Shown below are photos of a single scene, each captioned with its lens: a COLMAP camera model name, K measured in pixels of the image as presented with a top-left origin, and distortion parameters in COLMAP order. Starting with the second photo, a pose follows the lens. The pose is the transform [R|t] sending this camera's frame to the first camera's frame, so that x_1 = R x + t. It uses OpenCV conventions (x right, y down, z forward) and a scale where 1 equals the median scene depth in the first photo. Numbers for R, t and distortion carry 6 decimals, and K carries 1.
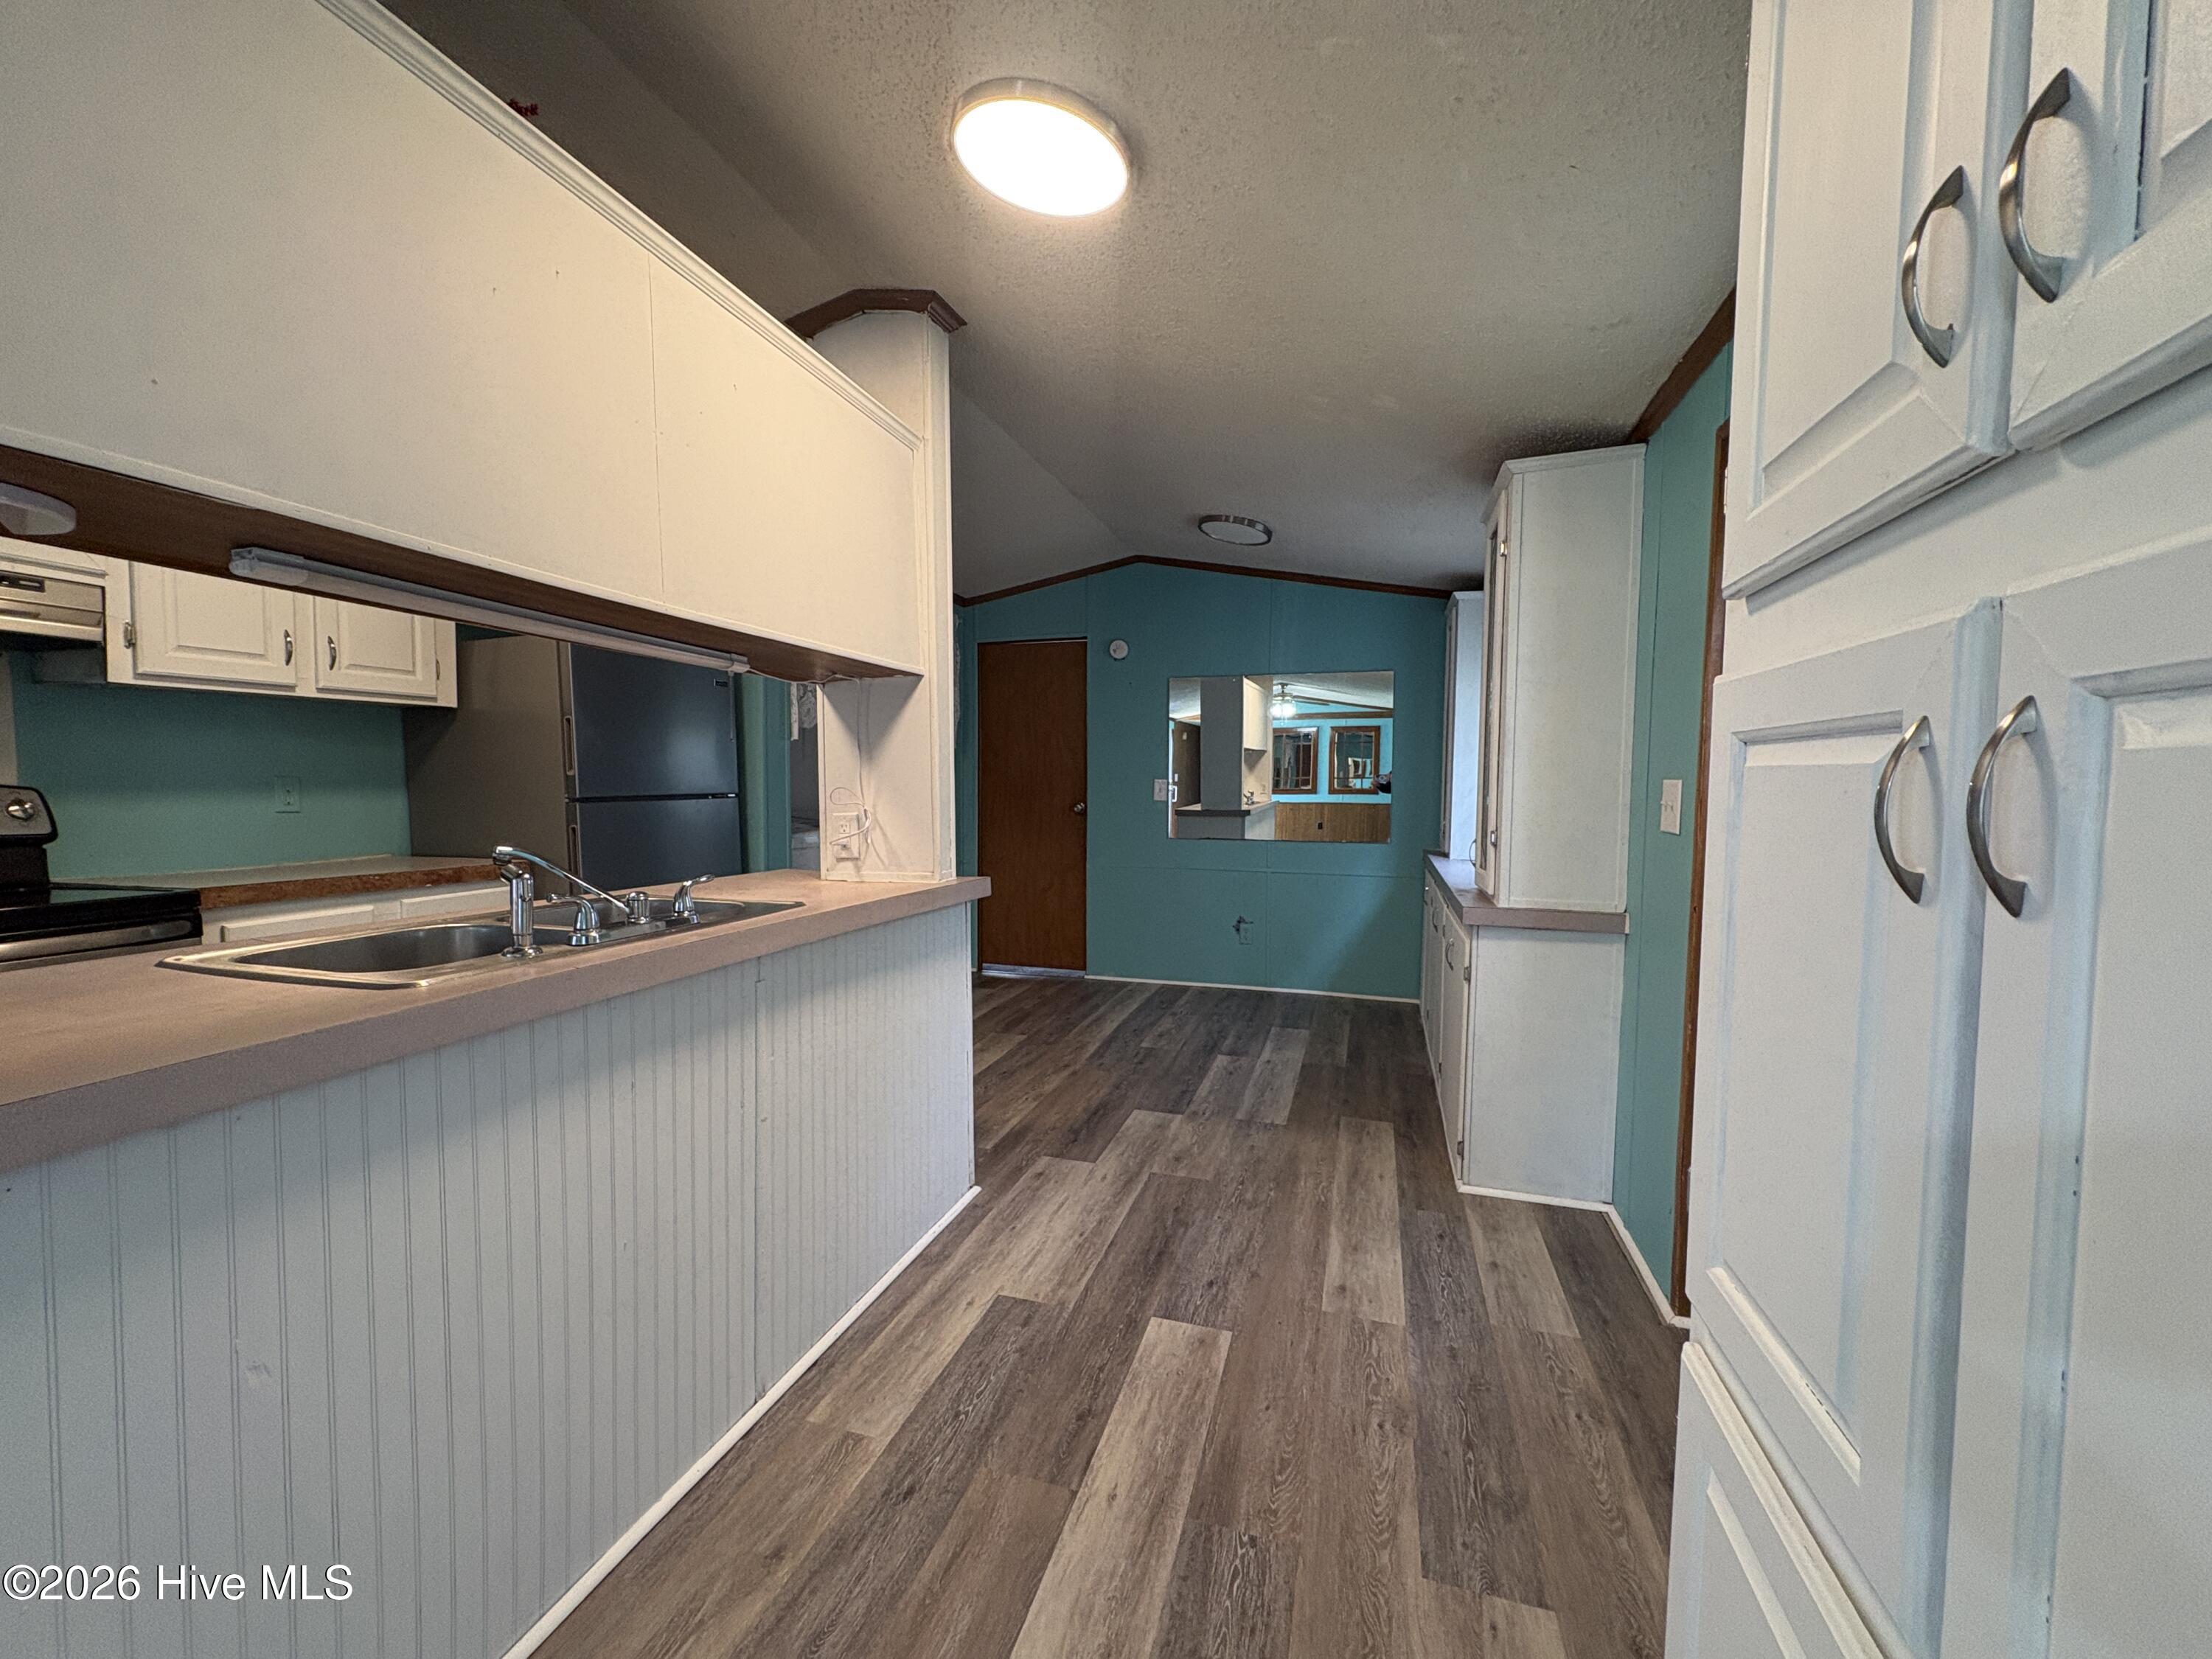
lens RADIAL K [[882.7, 0, 1103.1], [0, 882.7, 822.8], [0, 0, 1]] dist [0.000029, 0.000514]
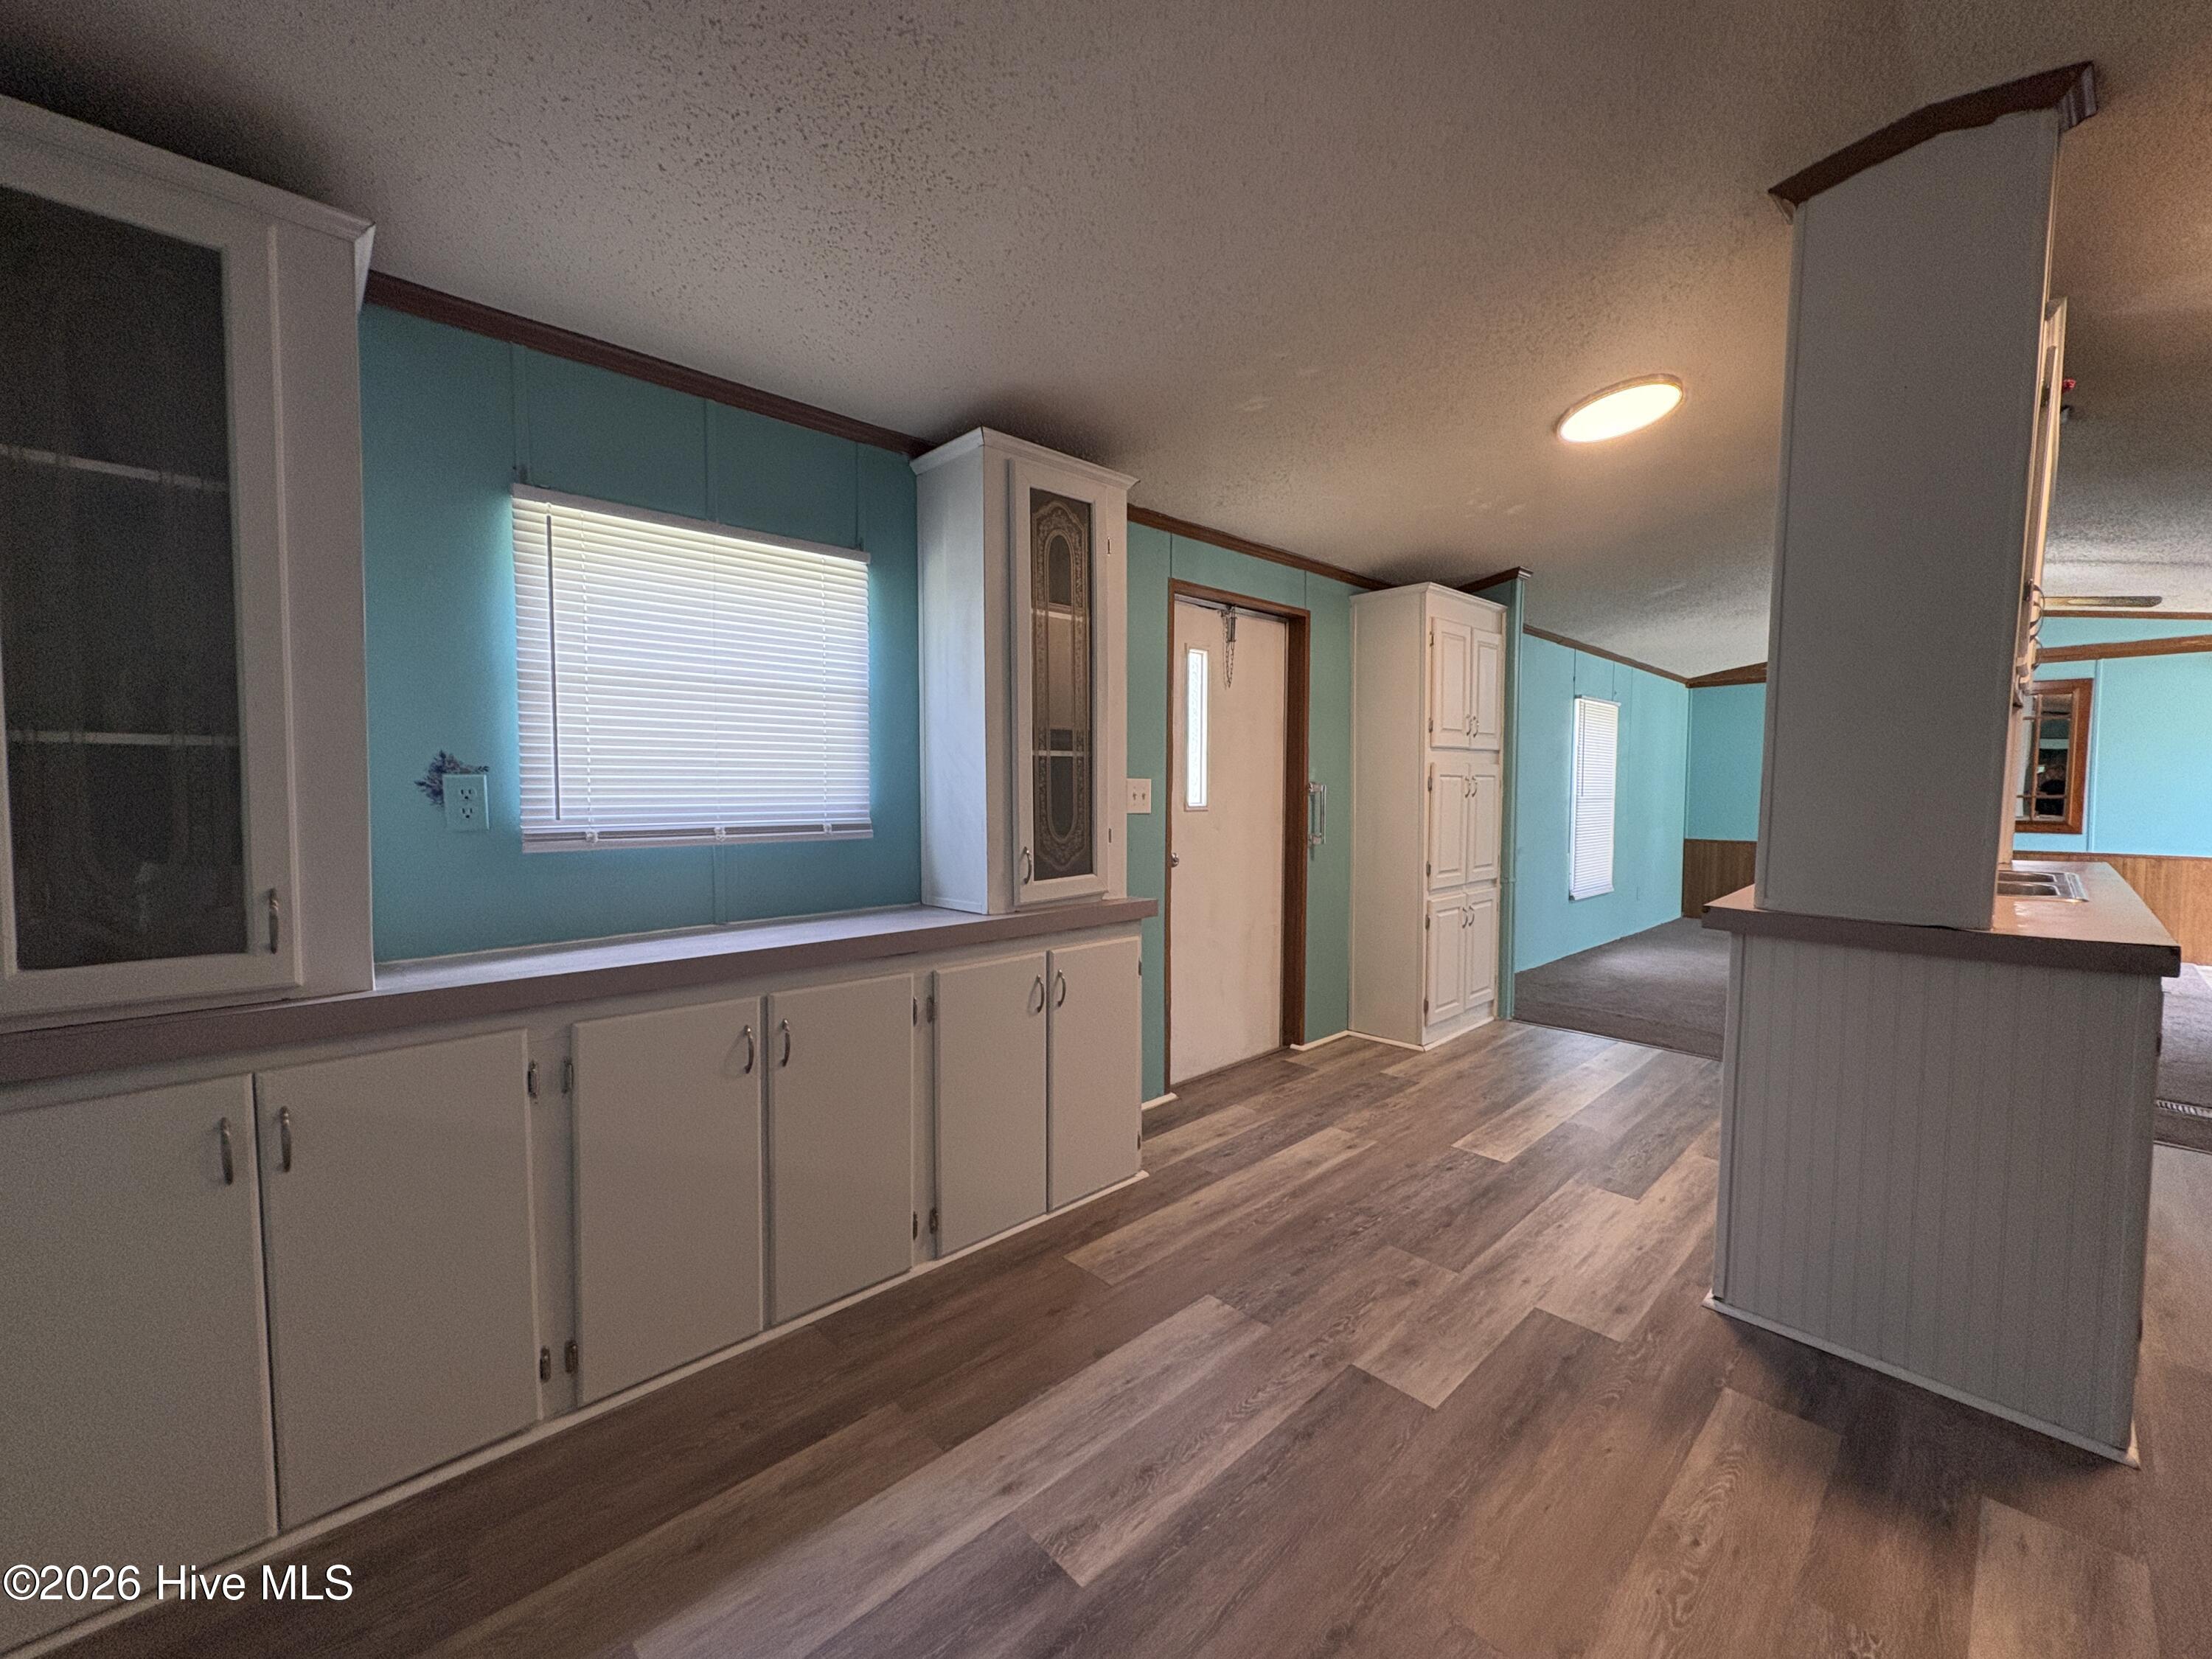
lens RADIAL K [[882.7, 0, 1103.1], [0, 882.7, 822.8], [0, 0, 1]] dist [0.000029, 0.000514]
pose [[-0.867989, -0.029901, 0.495682, -0.052403], [0.015101, 0.996134, 0.086533, -0.086161], [-0.496353, 0.082596, -0.864183, 1.918350]]
